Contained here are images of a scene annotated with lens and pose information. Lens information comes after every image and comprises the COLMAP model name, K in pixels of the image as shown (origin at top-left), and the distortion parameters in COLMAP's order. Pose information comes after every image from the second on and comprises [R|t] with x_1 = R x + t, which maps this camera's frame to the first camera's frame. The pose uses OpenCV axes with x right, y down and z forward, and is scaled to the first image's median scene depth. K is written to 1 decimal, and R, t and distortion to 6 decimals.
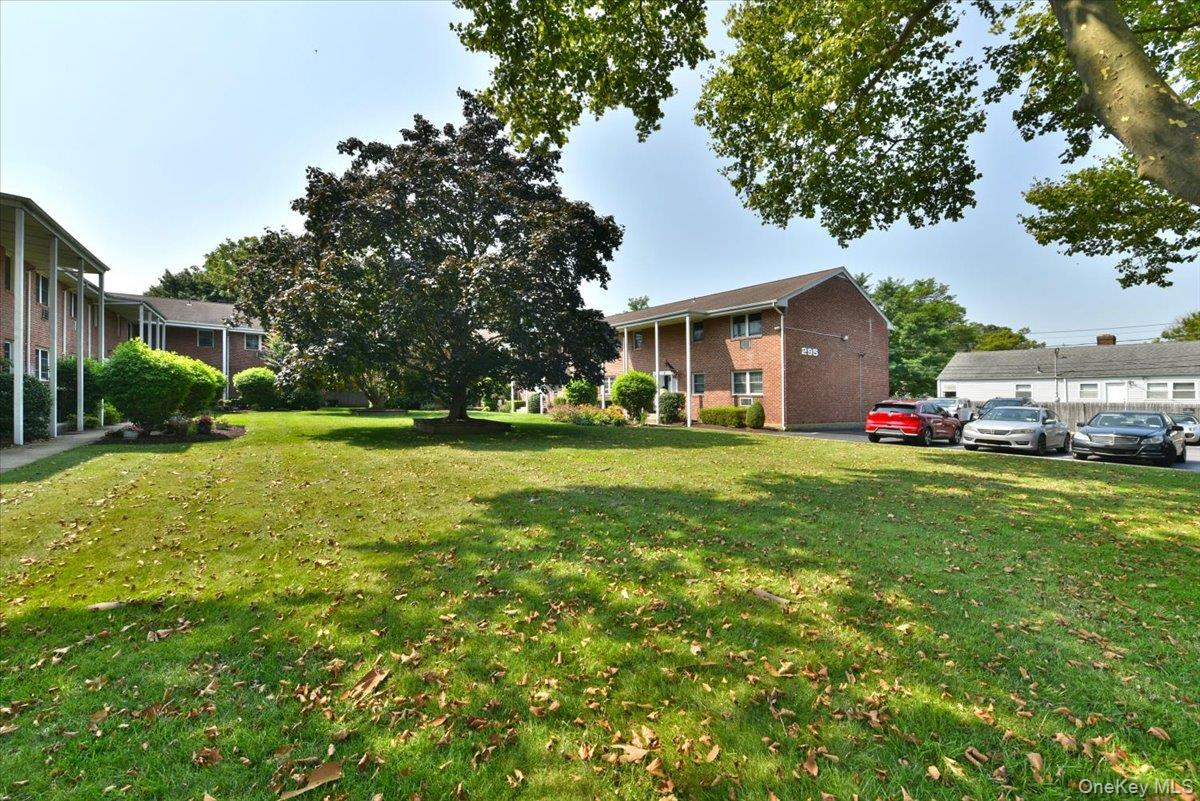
lens RADIAL K [[493.1, 0, 600.0], [0, 493.1, 400.5], [0, 0, 1]] dist [-0.000217, -0.000114]
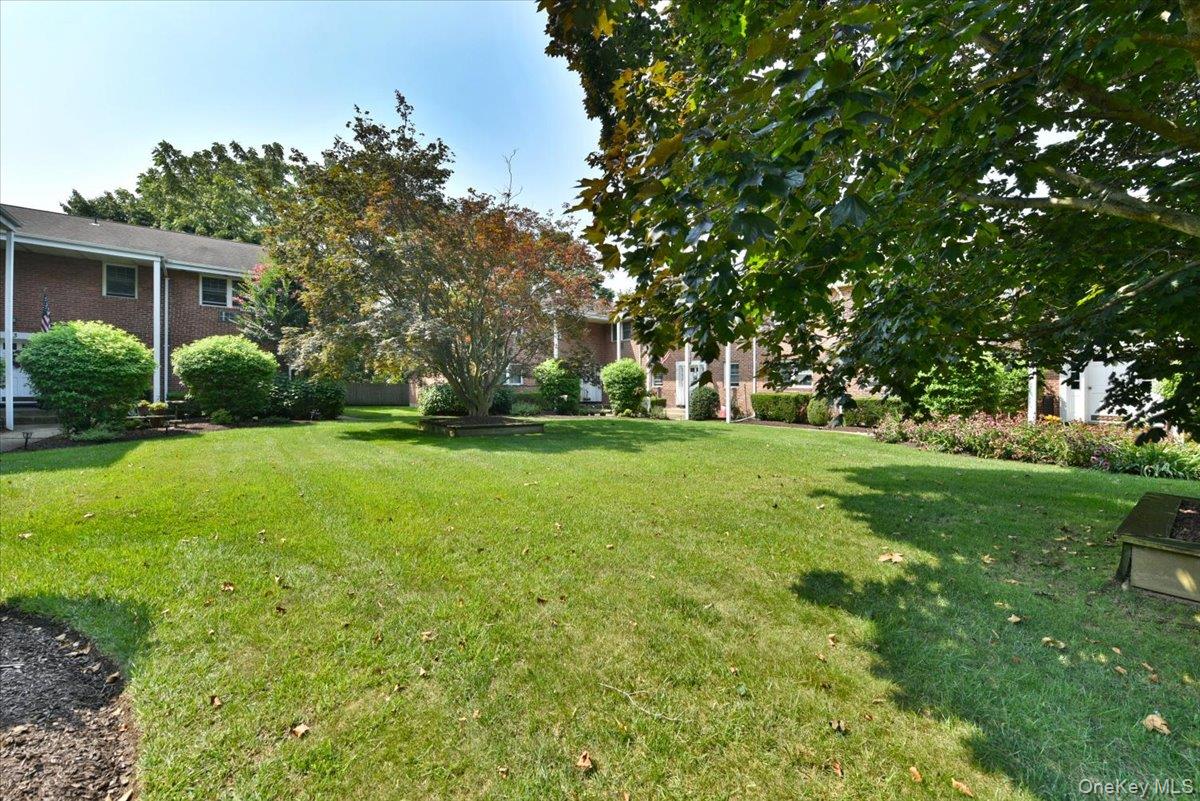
lens RADIAL K [[493.1, 0, 600.0], [0, 493.1, 400.5], [0, 0, 1]] dist [-0.000217, -0.000114]
pose [[0.998887, 0.003634, 0.047033, -0.312298], [-0.004636, 0.999764, 0.021230, -0.012792], [-0.046944, -0.021424, 0.998668, 0.445118]]
